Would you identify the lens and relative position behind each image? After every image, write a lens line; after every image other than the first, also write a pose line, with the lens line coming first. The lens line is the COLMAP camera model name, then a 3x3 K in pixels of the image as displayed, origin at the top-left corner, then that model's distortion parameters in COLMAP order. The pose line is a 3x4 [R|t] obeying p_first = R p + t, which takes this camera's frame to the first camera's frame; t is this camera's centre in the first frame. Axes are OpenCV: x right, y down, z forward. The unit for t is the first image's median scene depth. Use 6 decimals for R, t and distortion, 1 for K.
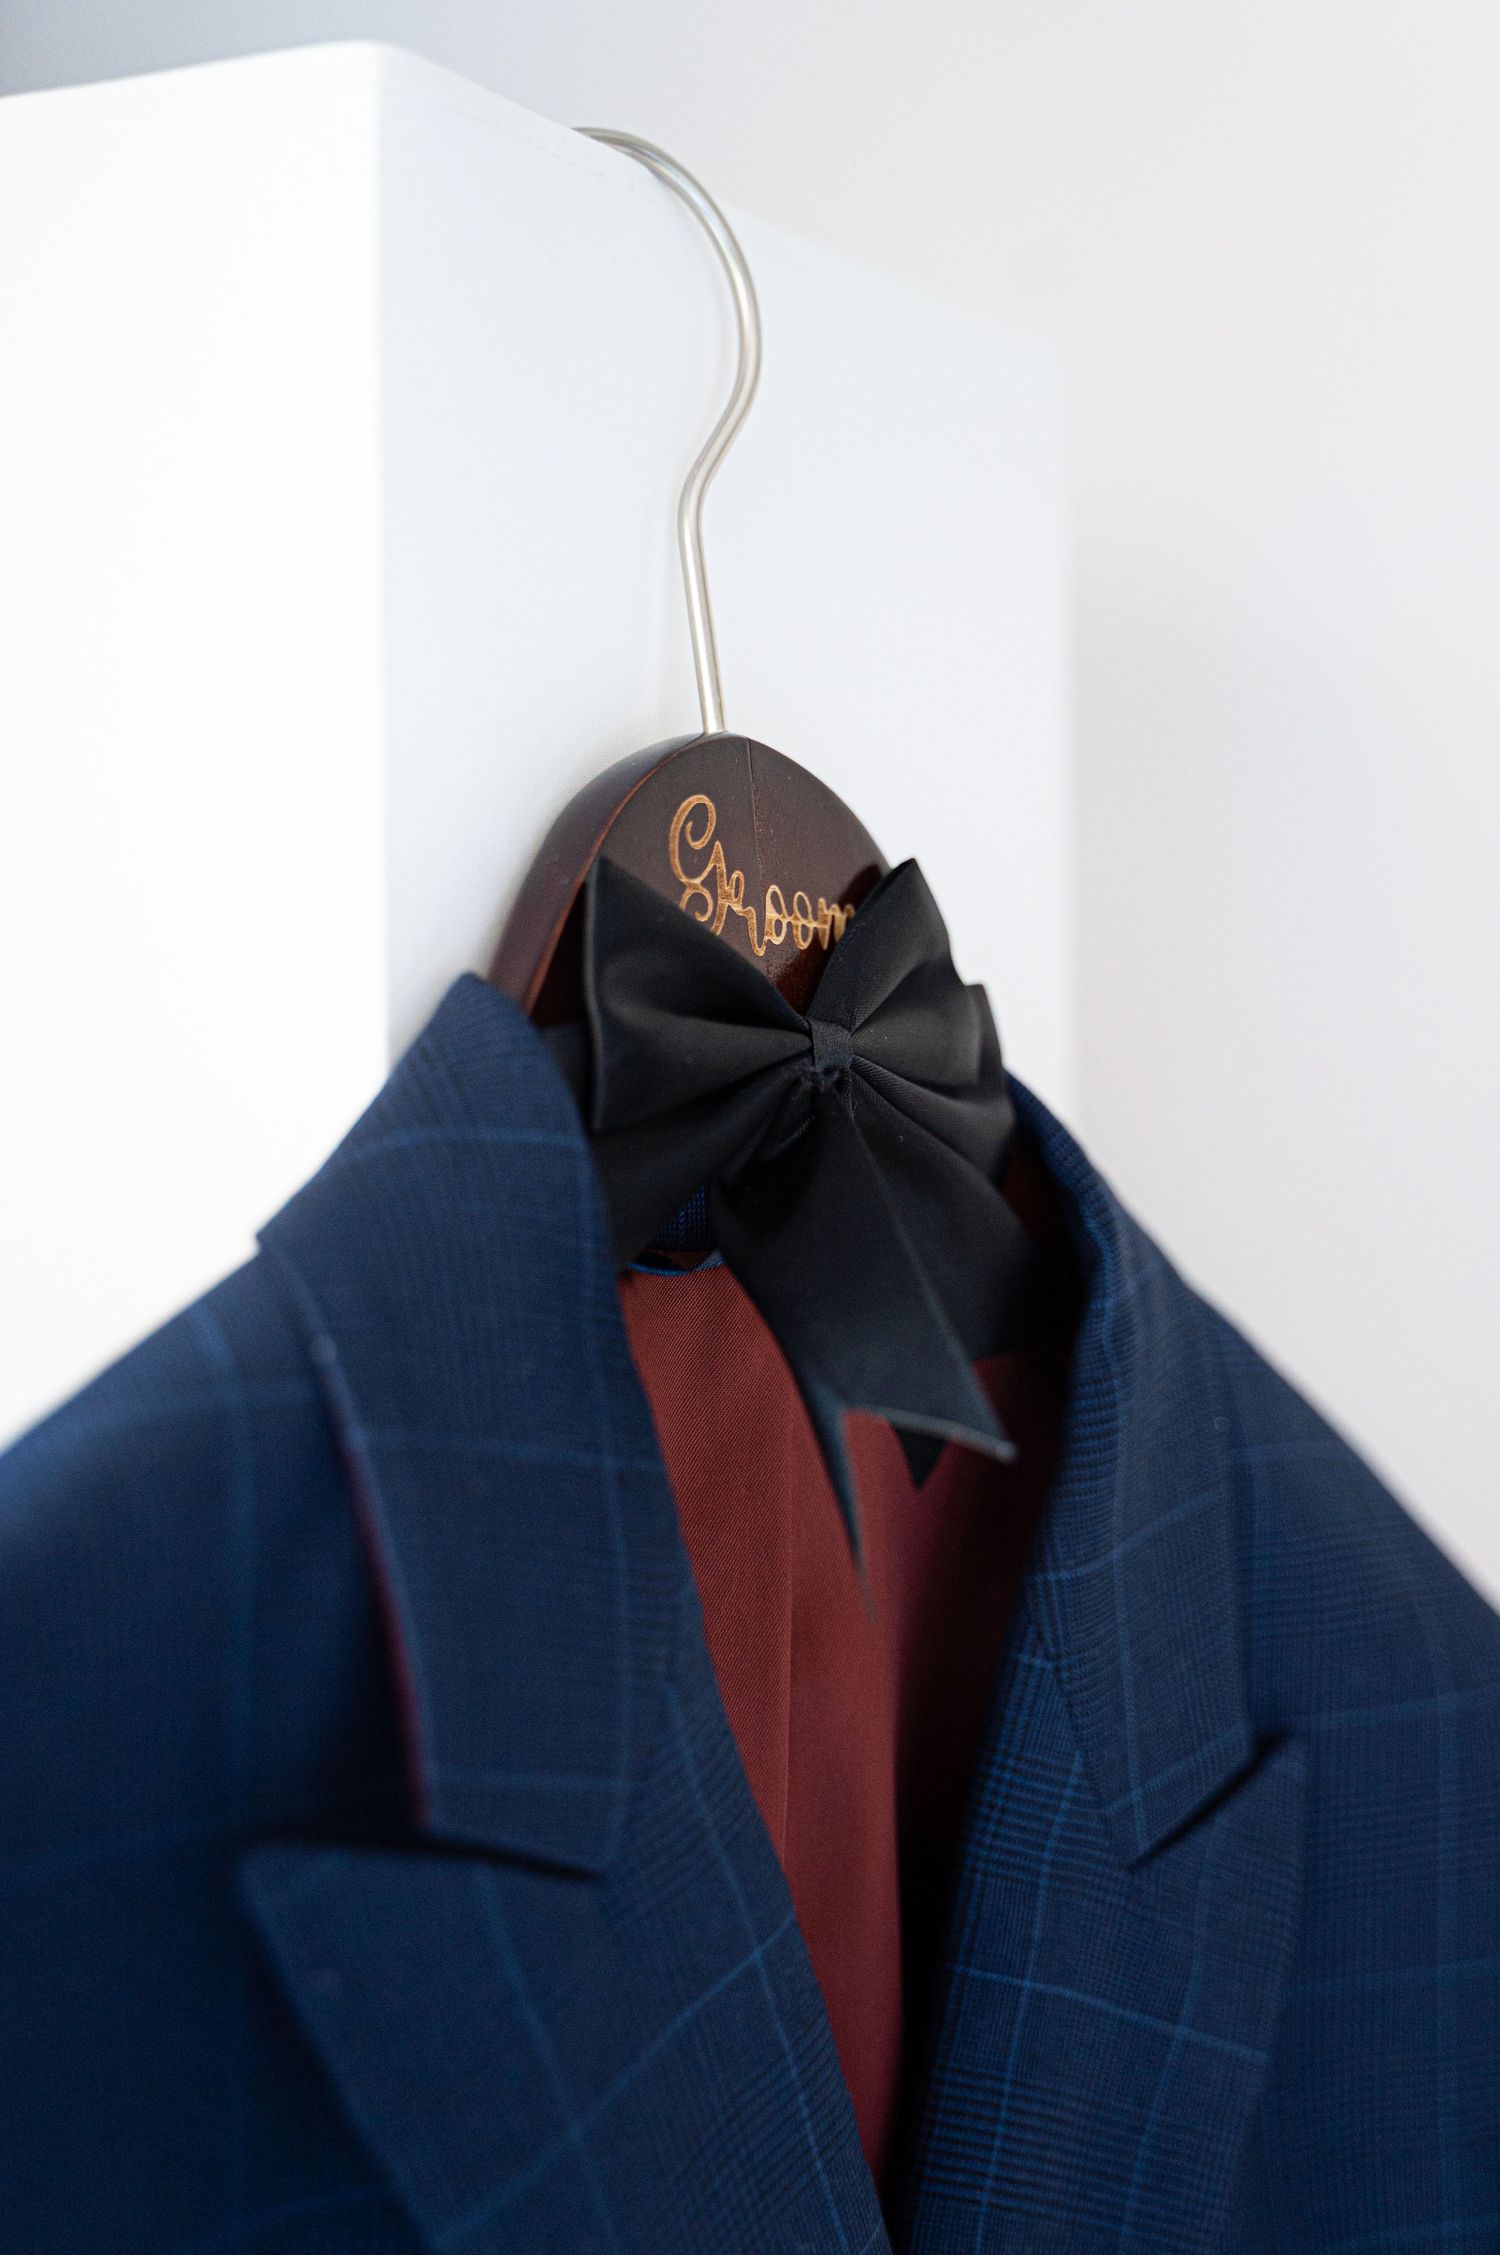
lens RADIAL K [[2998.8, 0, 762.0], [0, 2998.8, 1118.0], [0, 0, 1]] dist [0.001353, -0.046785]
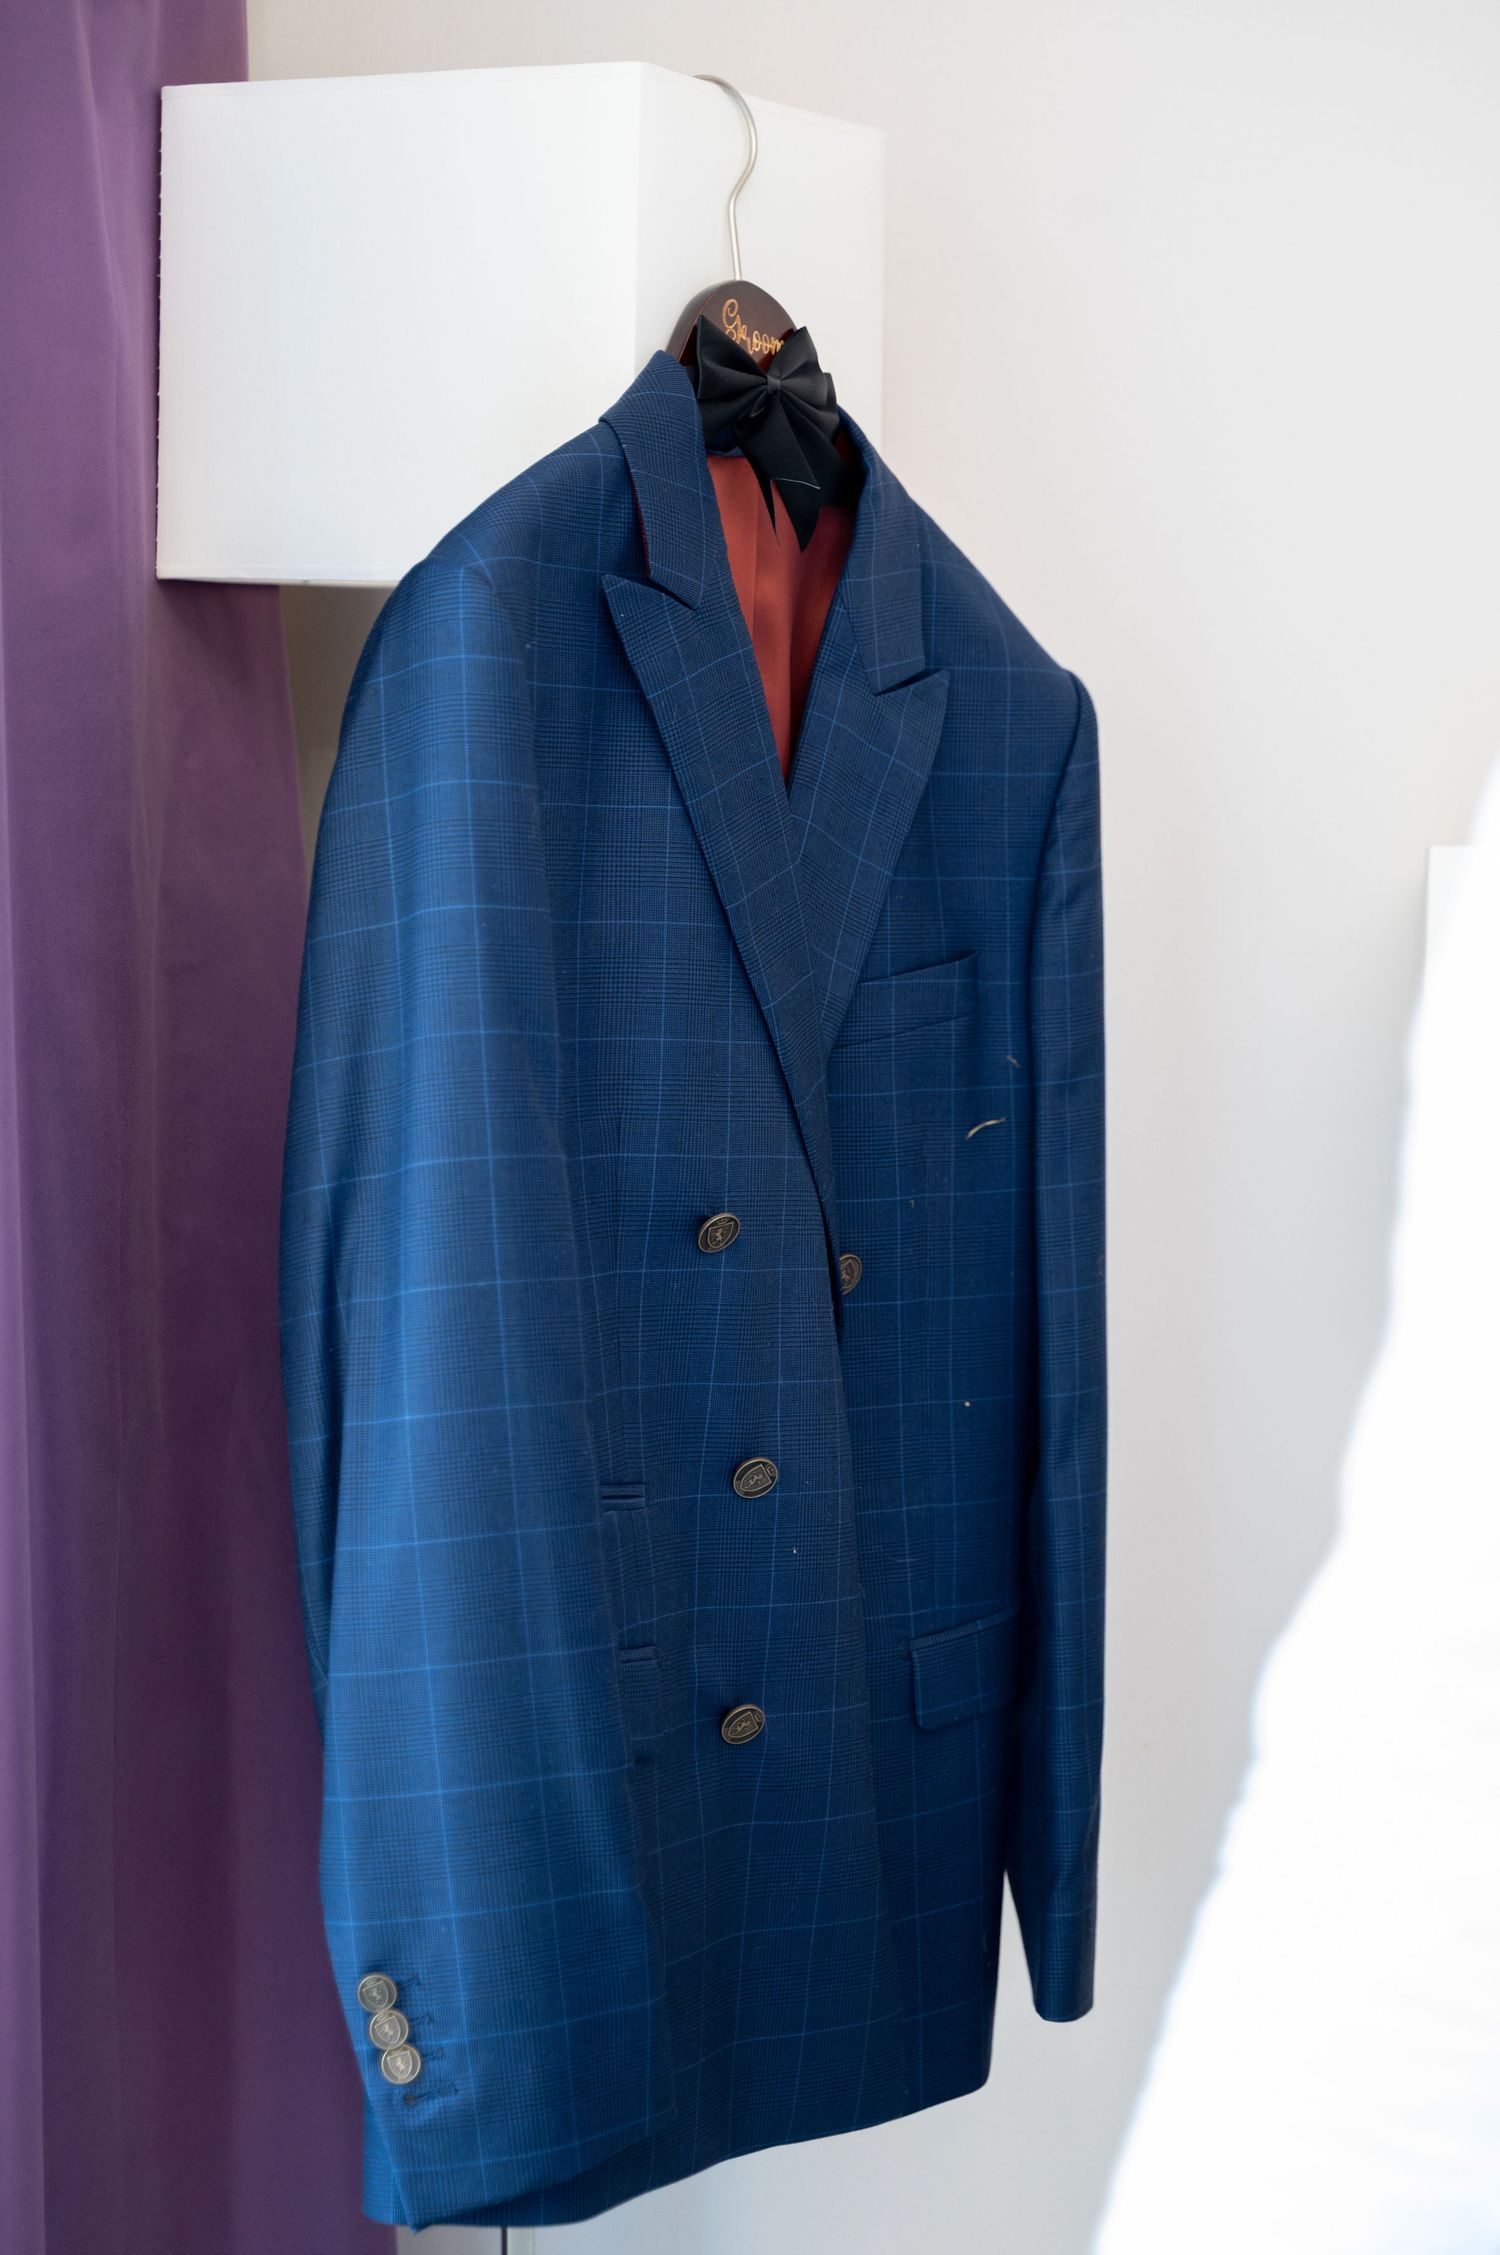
lens RADIAL K [[3748.0, 0, 750.0], [0, 3748.0, 1127.5], [0, 0, 1]] dist [0.024791, -0.057326]
pose [[0.999593, 0.026913, -0.009495, 0.055481], [-0.026214, 0.997388, 0.067305, 0.472728], [0.011281, -0.067029, 0.997687, -2.850255]]
